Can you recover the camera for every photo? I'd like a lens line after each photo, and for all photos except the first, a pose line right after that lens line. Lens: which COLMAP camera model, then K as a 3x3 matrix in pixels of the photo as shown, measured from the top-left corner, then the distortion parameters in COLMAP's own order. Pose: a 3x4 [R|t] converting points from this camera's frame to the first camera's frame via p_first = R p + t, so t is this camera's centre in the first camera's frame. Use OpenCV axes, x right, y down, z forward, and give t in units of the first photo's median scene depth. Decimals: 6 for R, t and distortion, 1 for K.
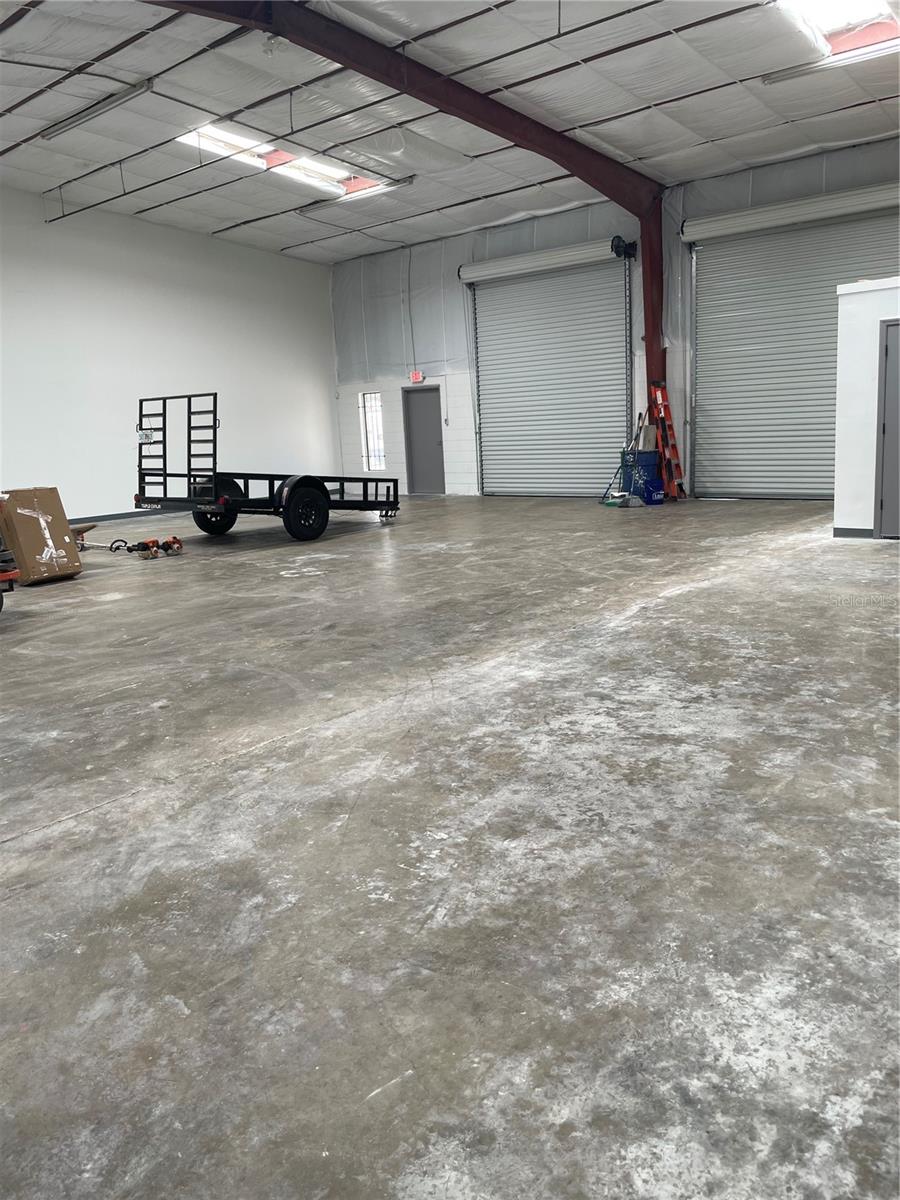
lens RADIAL K [[911.7, 0, 452.8], [0, 911.7, 594.7], [0, 0, 1]] dist [0.062155, -0.092393]
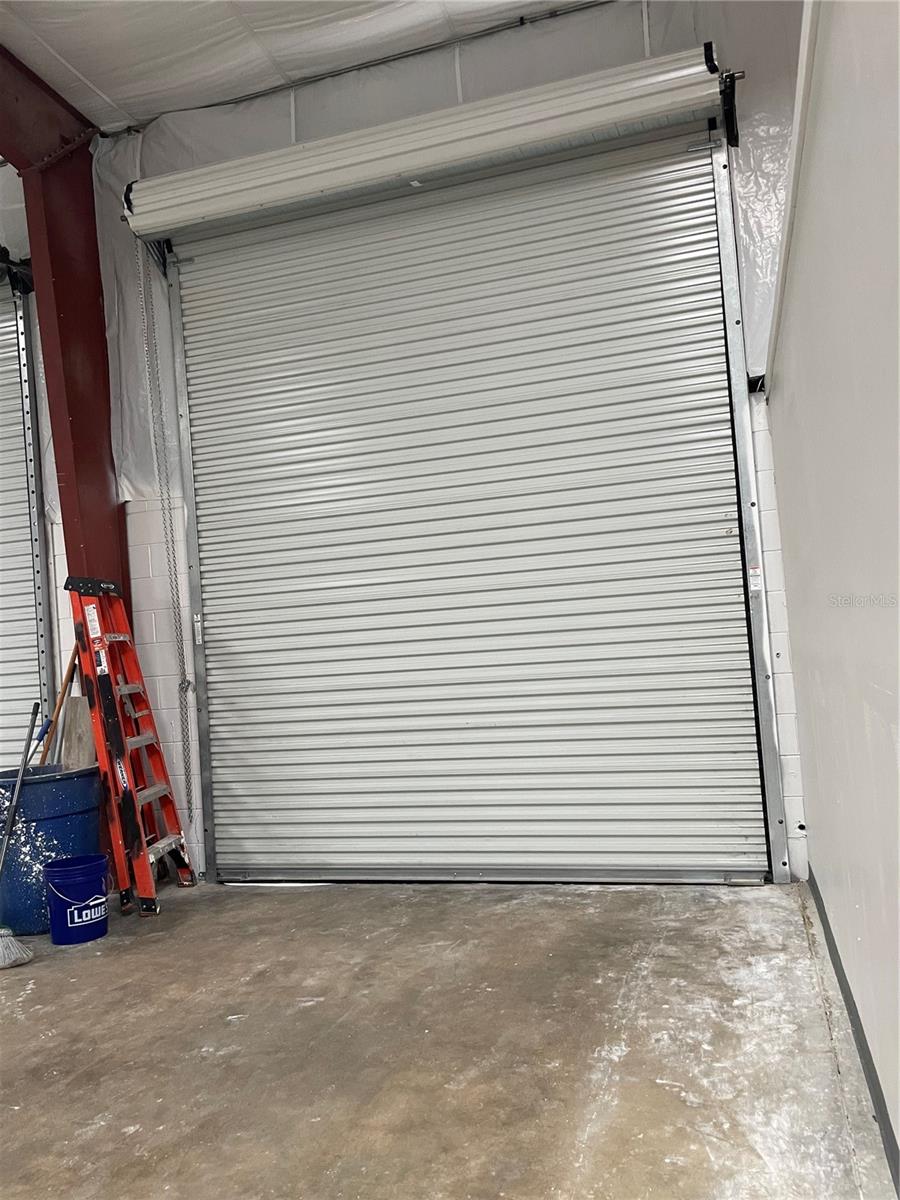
lens RADIAL K [[911.7, 0, 450.4], [0, 911.7, 603.0], [0, 0, 1]] dist [0.062155, -0.092393]
pose [[0.919816, -0.004198, 0.392328, 0.220502], [0.102095, 0.968057, -0.229003, -0.129771], [-0.378834, 0.250695, 0.890863, 0.645285]]
